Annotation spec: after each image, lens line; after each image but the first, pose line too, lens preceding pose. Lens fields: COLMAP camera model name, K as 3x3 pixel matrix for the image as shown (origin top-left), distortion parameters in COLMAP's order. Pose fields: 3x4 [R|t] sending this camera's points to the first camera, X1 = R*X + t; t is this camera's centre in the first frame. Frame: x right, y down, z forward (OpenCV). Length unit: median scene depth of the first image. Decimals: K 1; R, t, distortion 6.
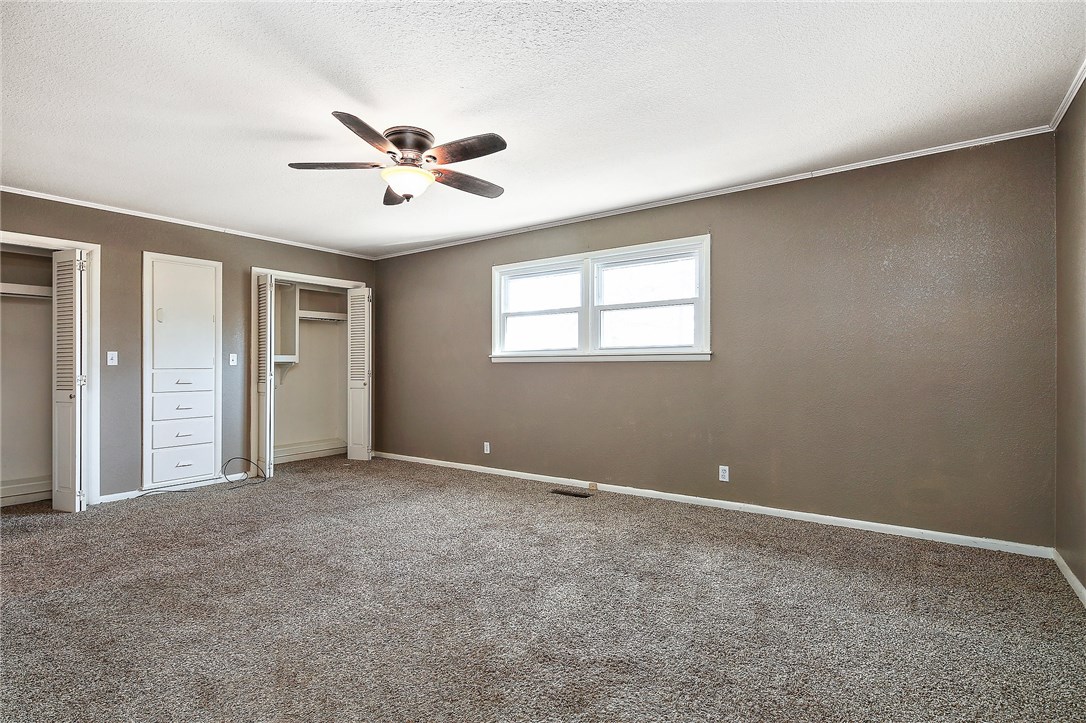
lens RADIAL K [[528.4, 0, 519.6], [0, 528.4, 360.9], [0, 0, 1]] dist [-0.000503, -0.001794]
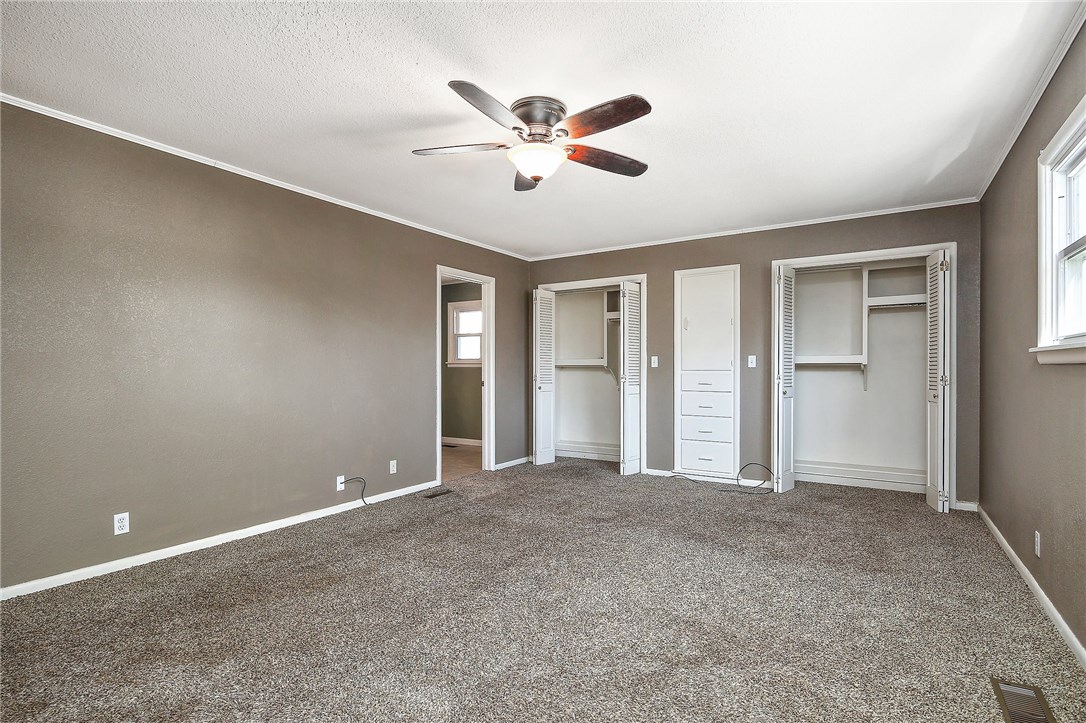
lens RADIAL K [[528.4, 0, 564.2], [0, 528.4, 366.0], [0, 0, 1]] dist [-0.000503, -0.001794]
pose [[0.083356, -0.002357, -0.996517, 0.408035], [0.008468, 0.999963, -0.001657, 0.004967], [0.996484, -0.008301, 0.083373, 0.594043]]
